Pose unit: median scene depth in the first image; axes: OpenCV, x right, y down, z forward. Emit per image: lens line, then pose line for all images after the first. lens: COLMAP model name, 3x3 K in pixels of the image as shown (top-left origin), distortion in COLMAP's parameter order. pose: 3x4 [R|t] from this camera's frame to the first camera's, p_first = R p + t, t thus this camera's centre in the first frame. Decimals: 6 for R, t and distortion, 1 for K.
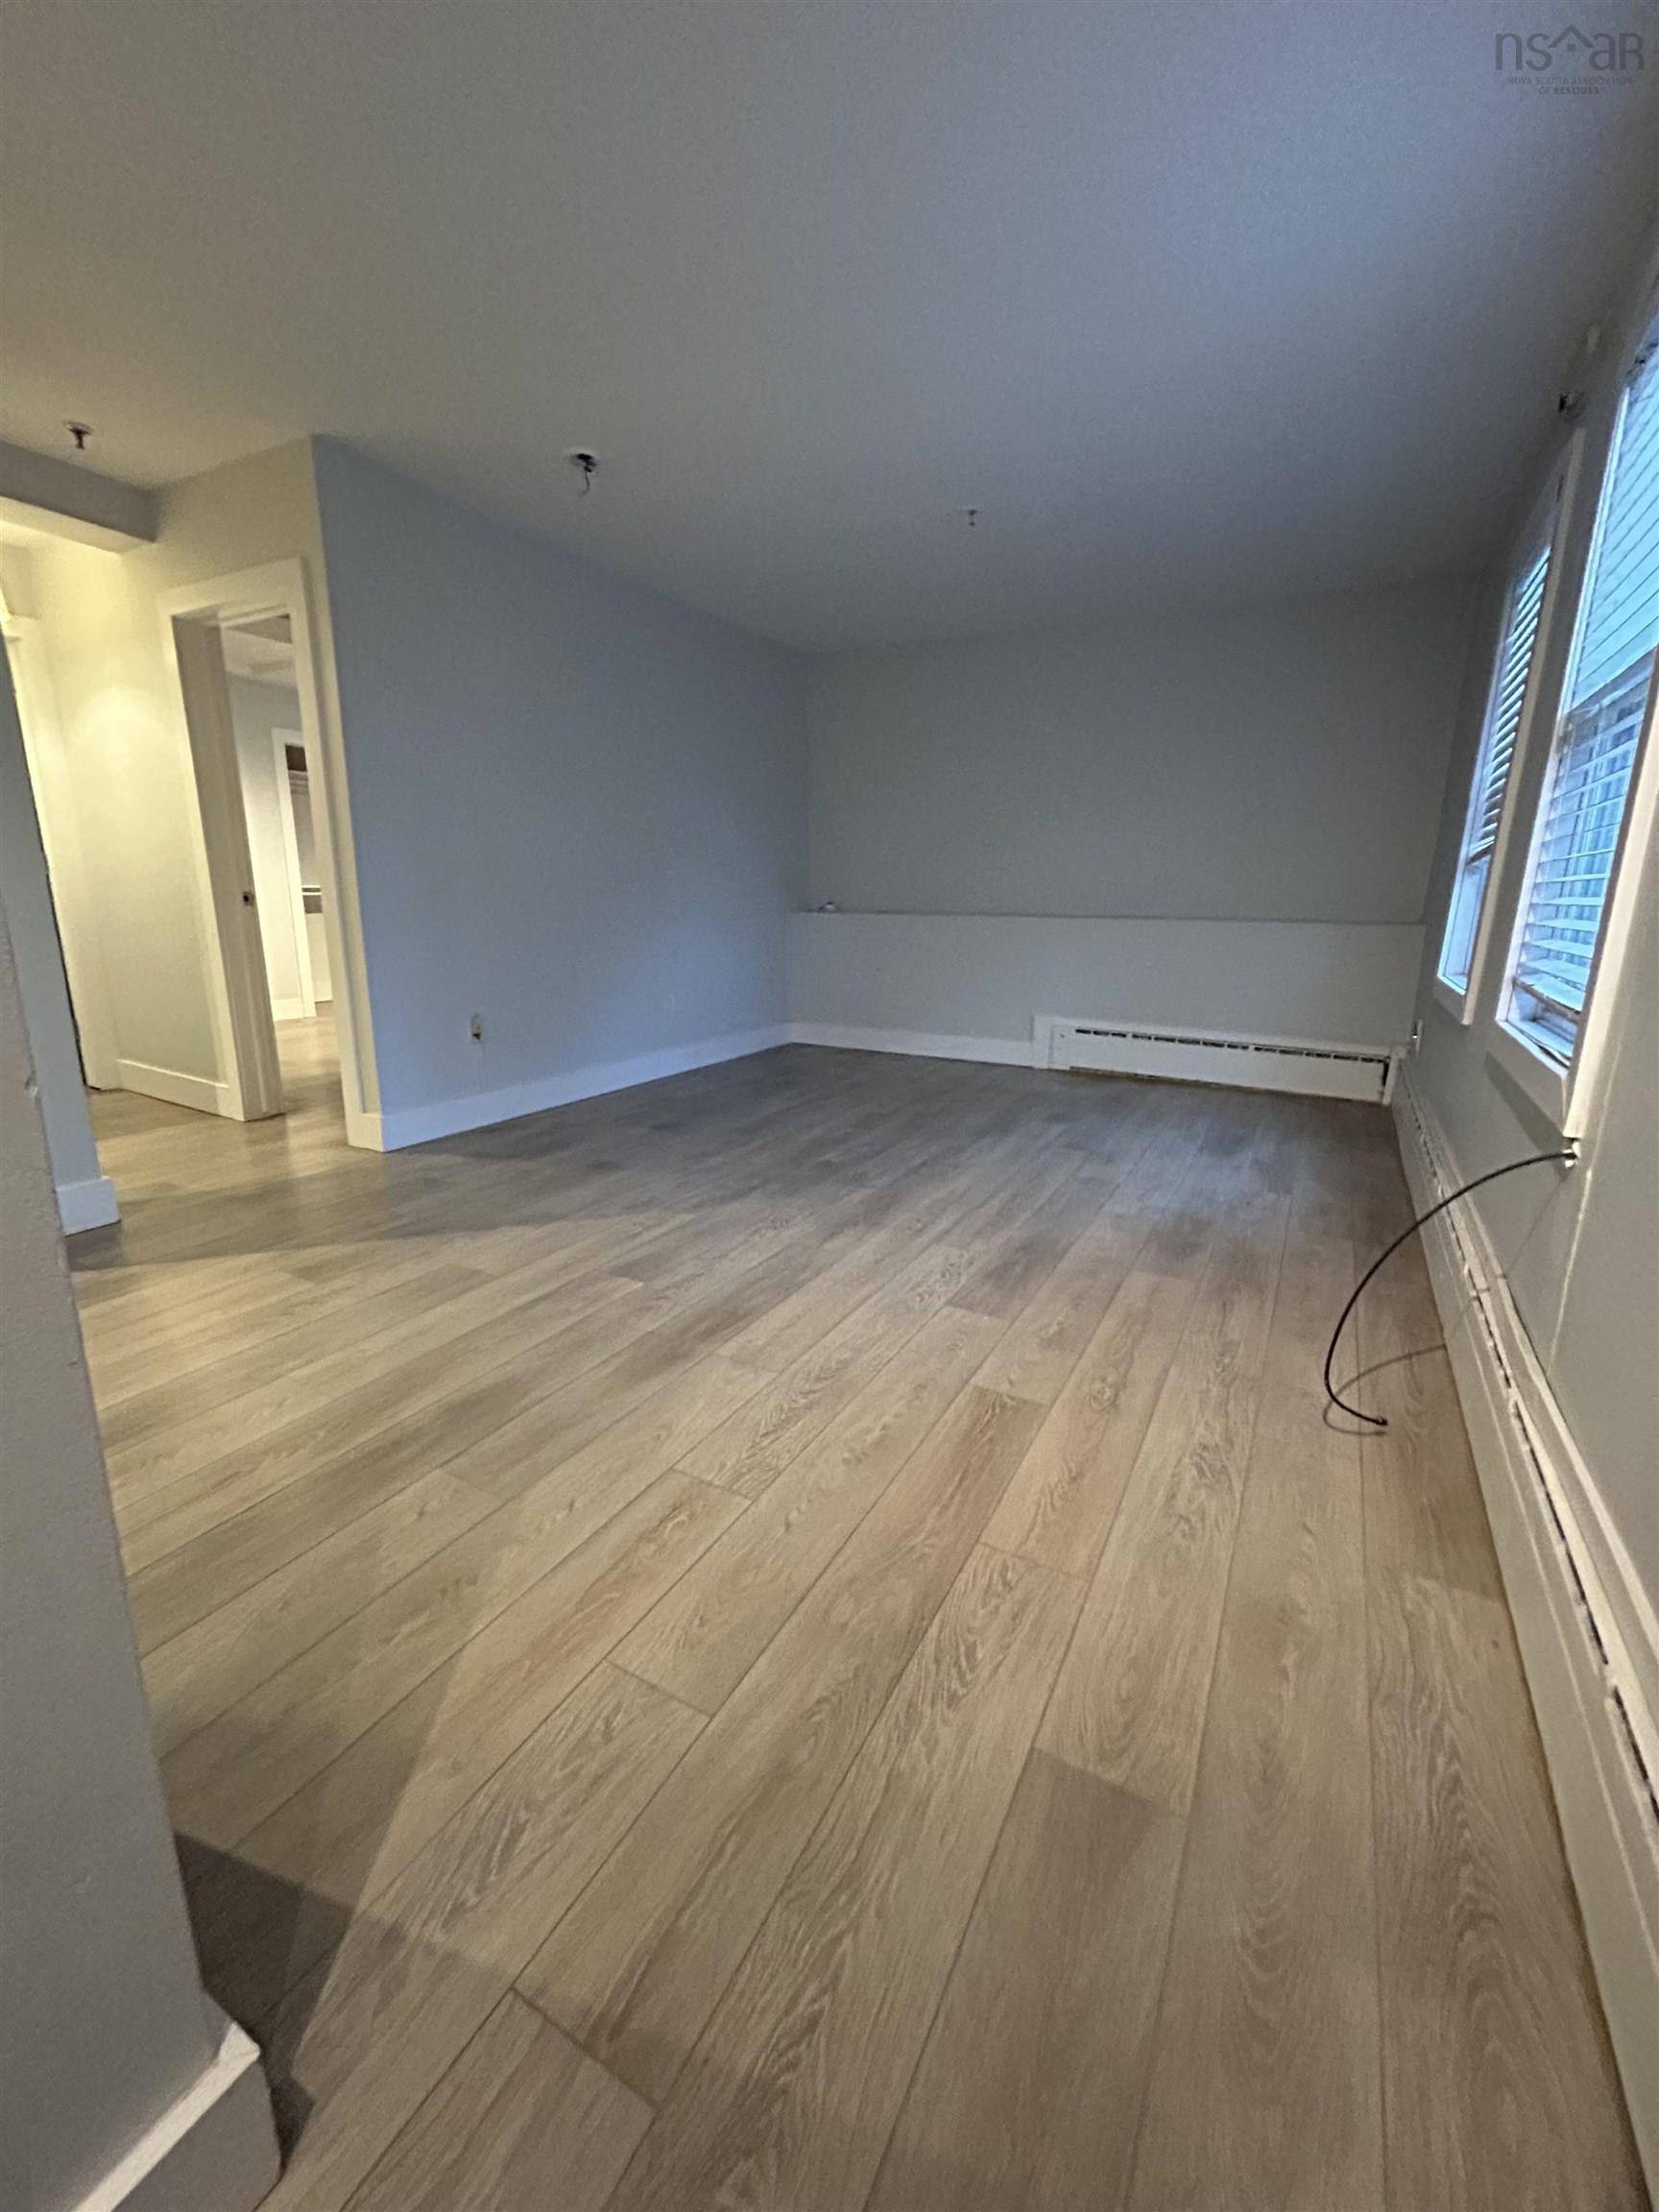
lens RADIAL K [[895.3, 0, 825.3], [0, 895.3, 1103.6], [0, 0, 1]] dist [-0.001582, -0.000088]
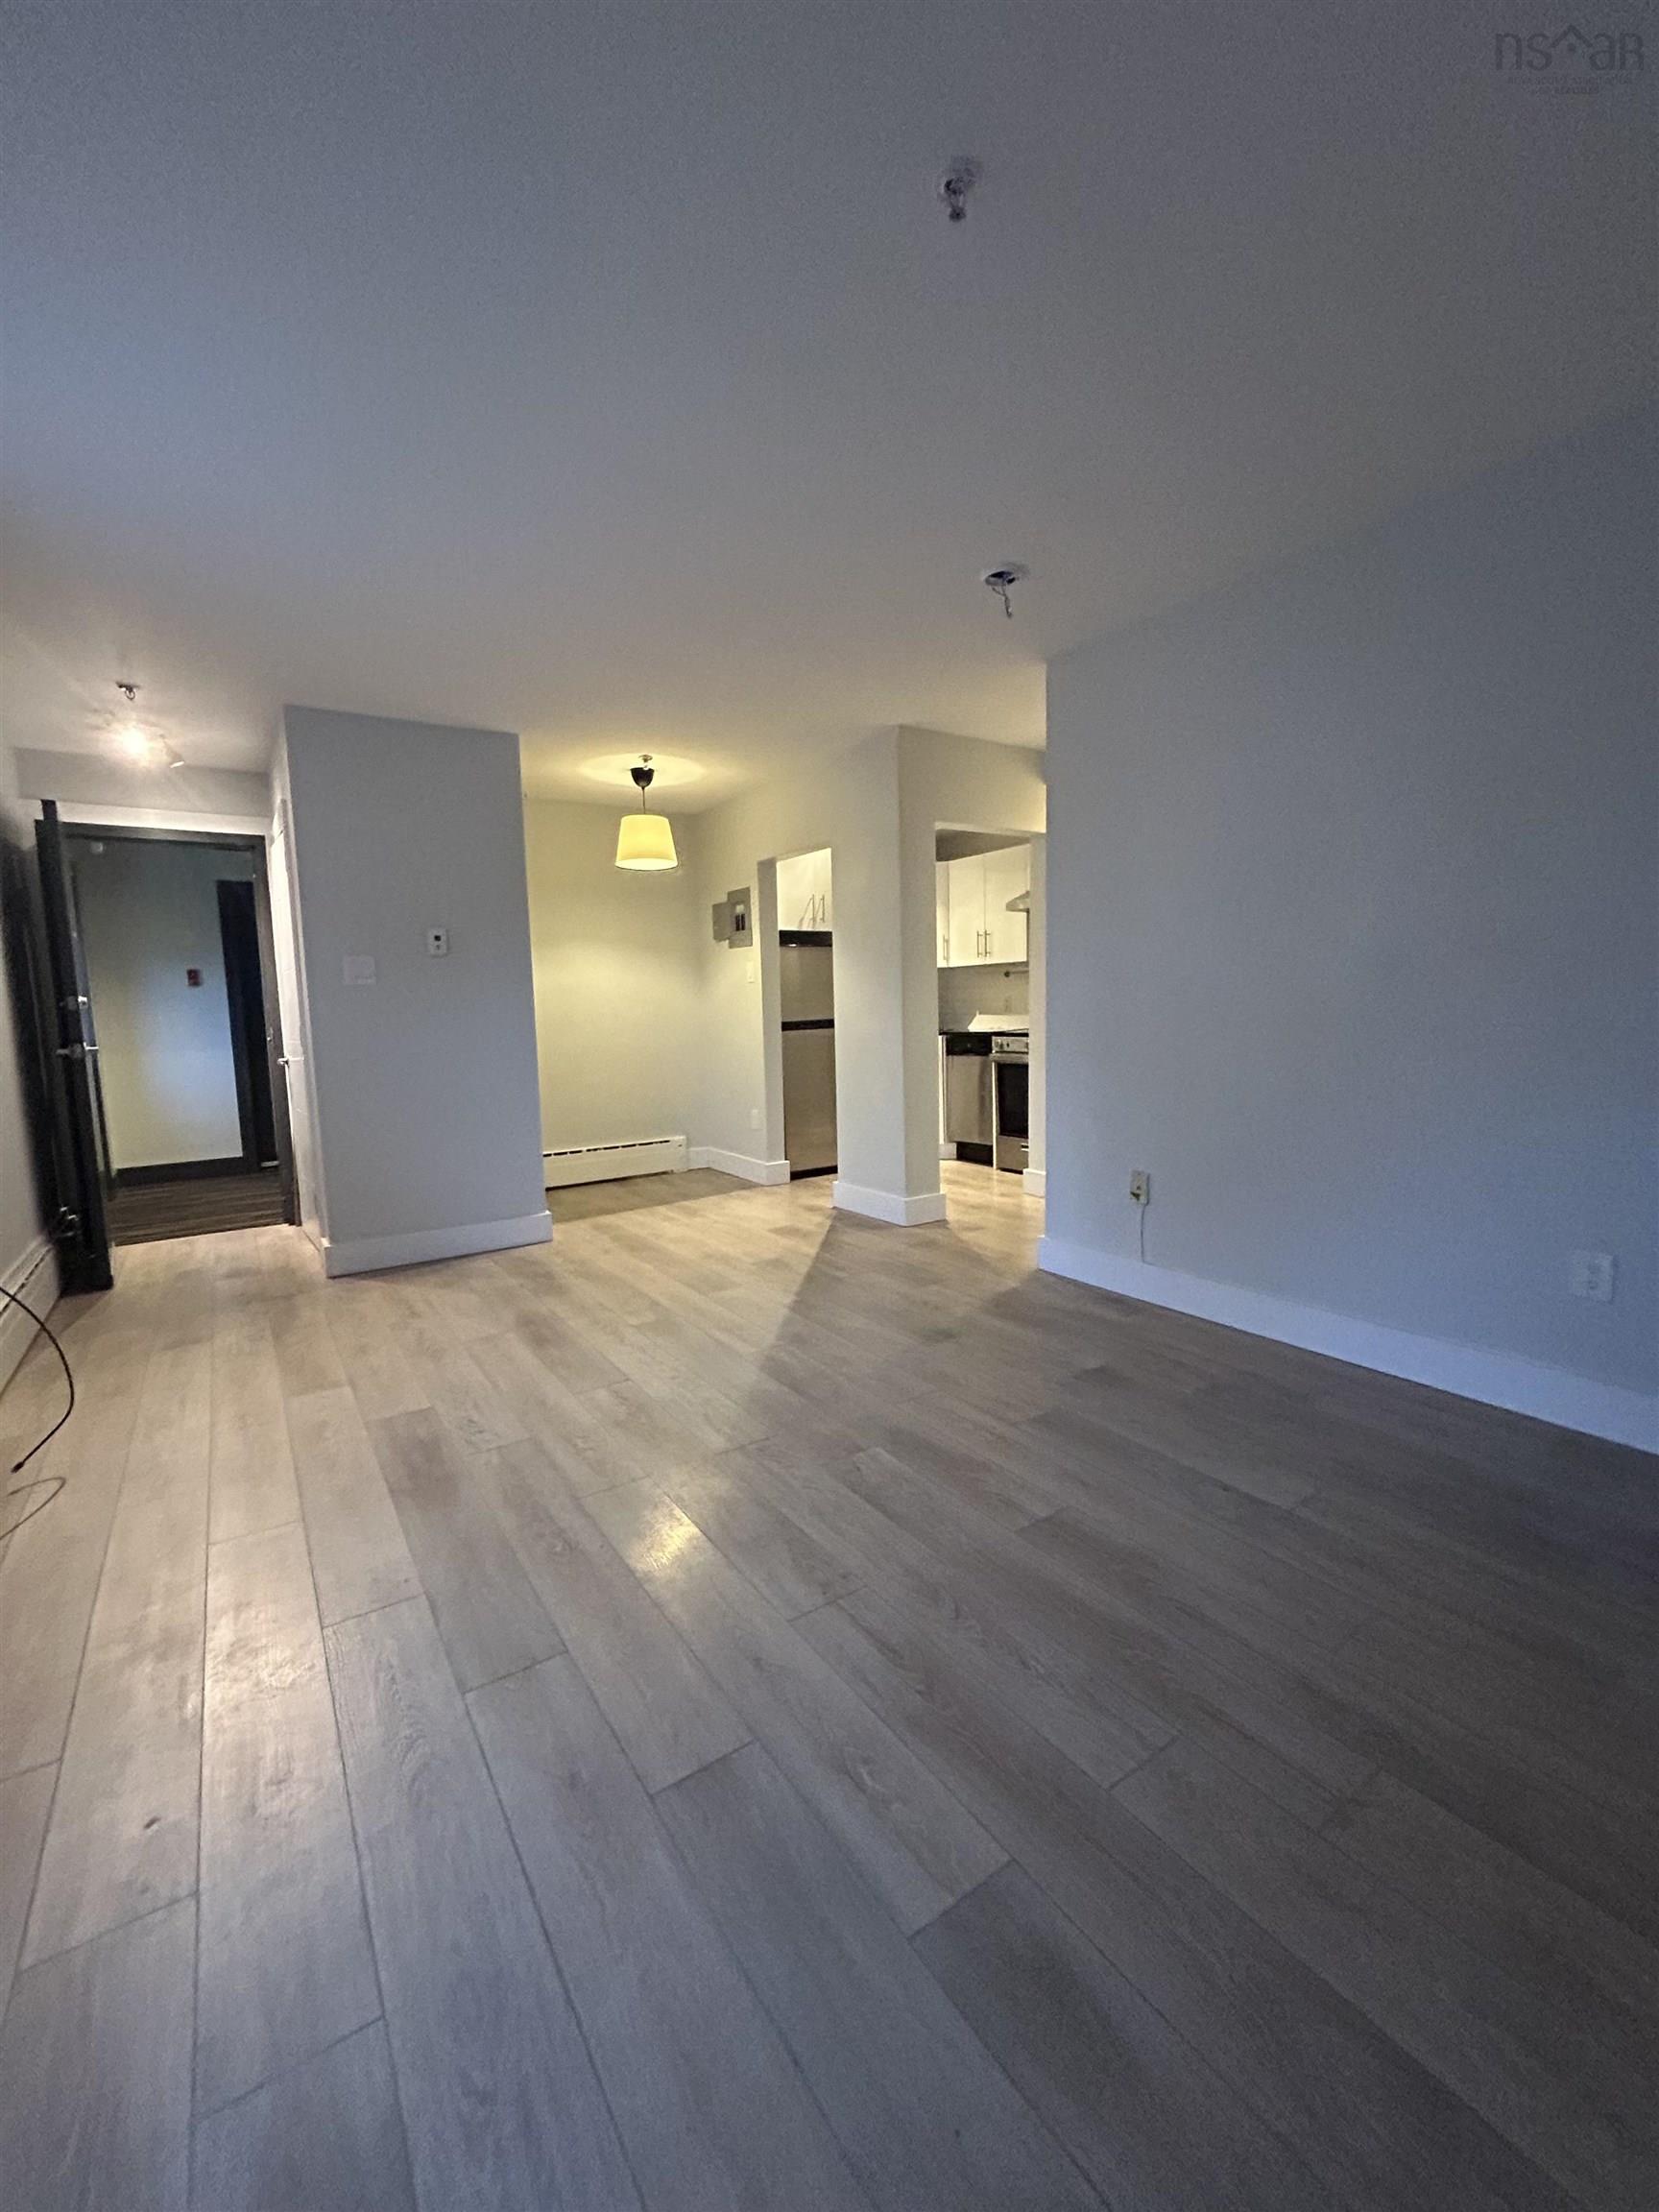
lens RADIAL K [[895.3, 0, 827.6], [0, 895.3, 1109.7], [0, 0, 1]] dist [-0.001582, -0.000088]
pose [[-0.450621, 0.102689, -0.886789, 0.850036], [-0.186352, 0.960657, 0.205938, -0.457747], [0.873048, 0.258055, -0.413756, 1.738309]]
